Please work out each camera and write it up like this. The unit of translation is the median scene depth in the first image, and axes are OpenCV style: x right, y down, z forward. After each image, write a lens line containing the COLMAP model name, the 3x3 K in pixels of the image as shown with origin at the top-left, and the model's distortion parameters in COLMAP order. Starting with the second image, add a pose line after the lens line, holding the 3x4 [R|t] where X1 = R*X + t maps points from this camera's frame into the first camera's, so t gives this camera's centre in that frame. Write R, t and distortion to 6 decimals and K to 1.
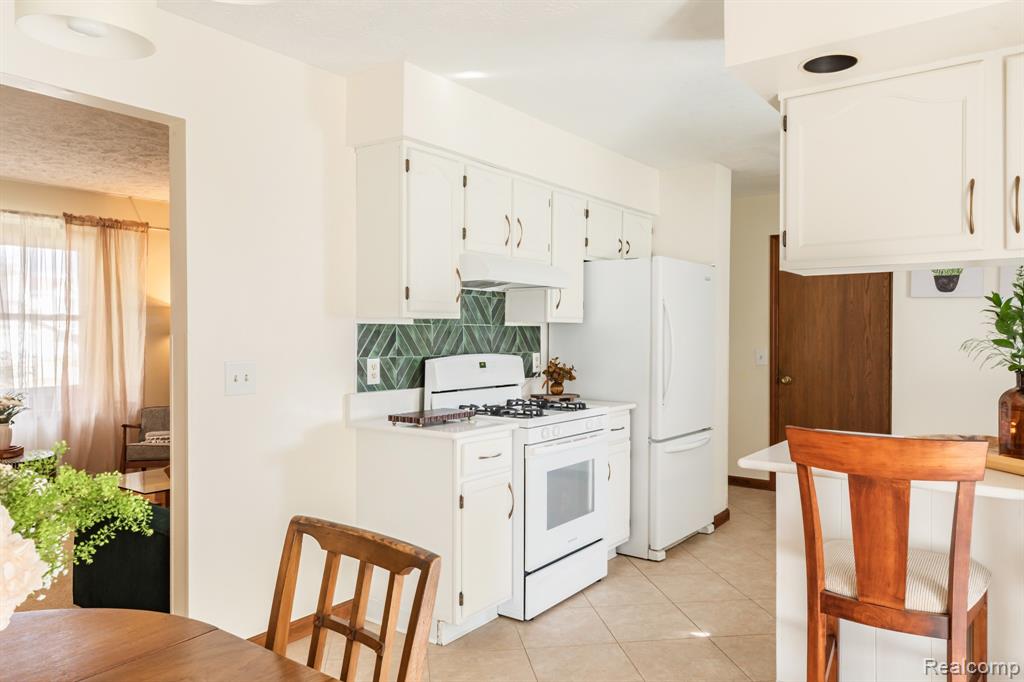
lens RADIAL K [[722.2, 0, 499.9], [0, 722.2, 336.5], [0, 0, 1]] dist [0.004311, 0.002332]
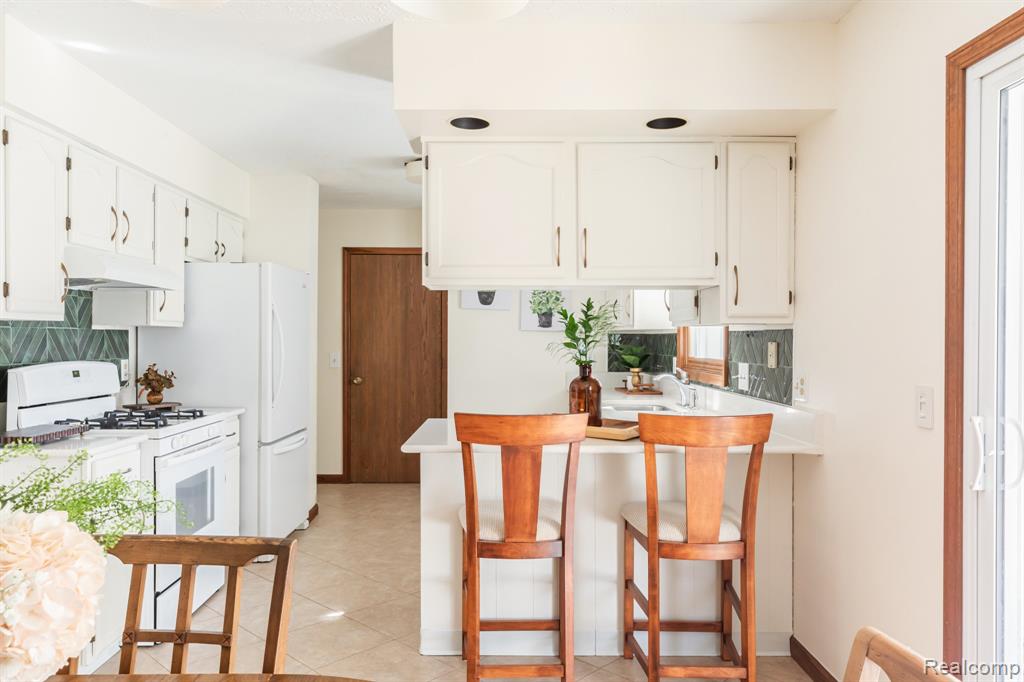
lens RADIAL K [[733.2, 0, 512.0], [0, 733.2, 341.0], [0, 0, 1]] dist [-0.002392, 0.001403]
pose [[0.787077, -0.001556, 0.616853, -0.156509], [0.001882, 0.999998, 0.000121, 0.000426], [-0.616852, 0.001066, 0.787078, -0.026337]]
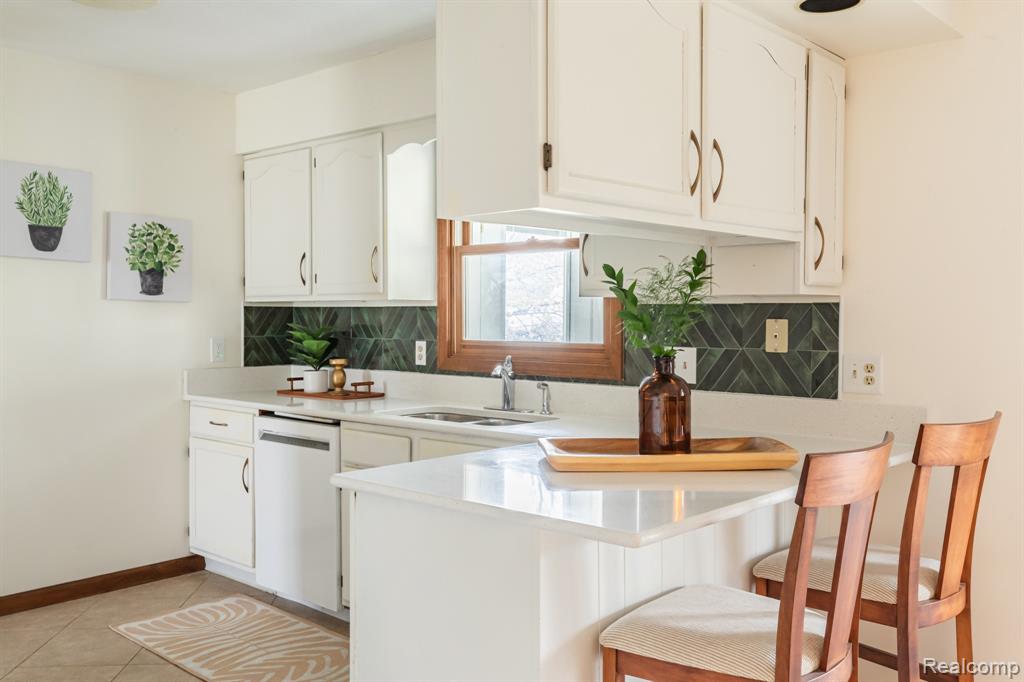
lens RADIAL K [[919.7, 0, 509.2], [0, 919.7, 322.1], [0, 0, 1]] dist [0.002612, 0.010572]
pose [[0.077136, -0.007726, 0.996991, -0.240077], [0.002435, 0.999968, 0.007560, -0.001812], [-0.997018, 0.001845, 0.077153, 0.625052]]
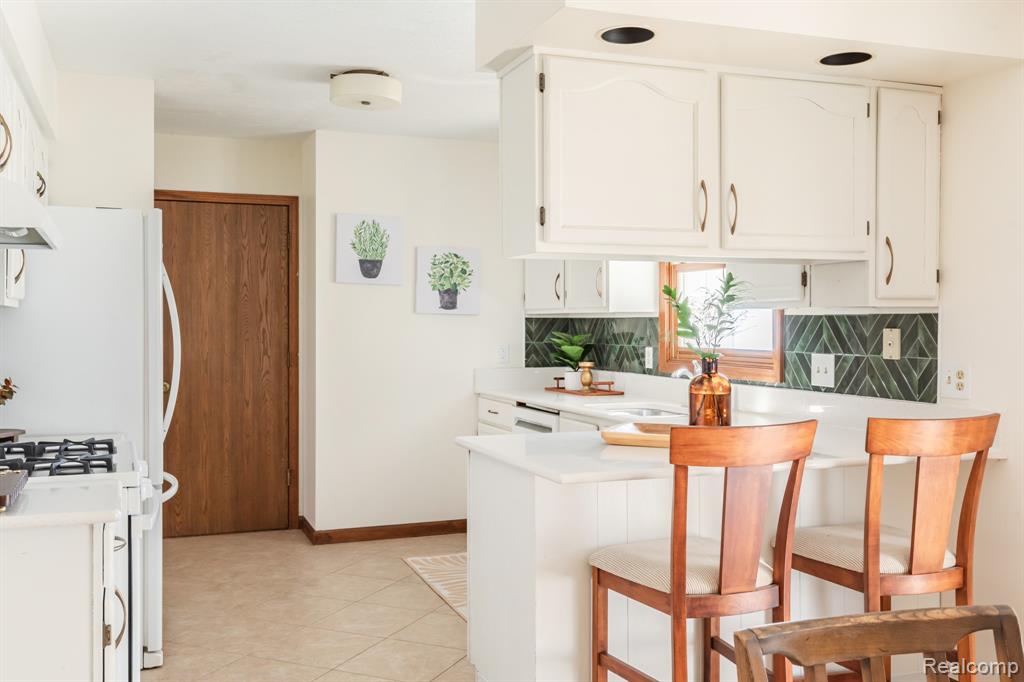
lens RADIAL K [[969.7, 0, 497.2], [0, 969.7, 326.7], [0, 0, 1]] dist [0.010159, 0.009543]
pose [[0.530367, -0.004399, 0.847756, -0.398547], [0.005030, 0.999985, 0.002043, -0.003315], [-0.847753, 0.003181, 0.530382, 0.276122]]
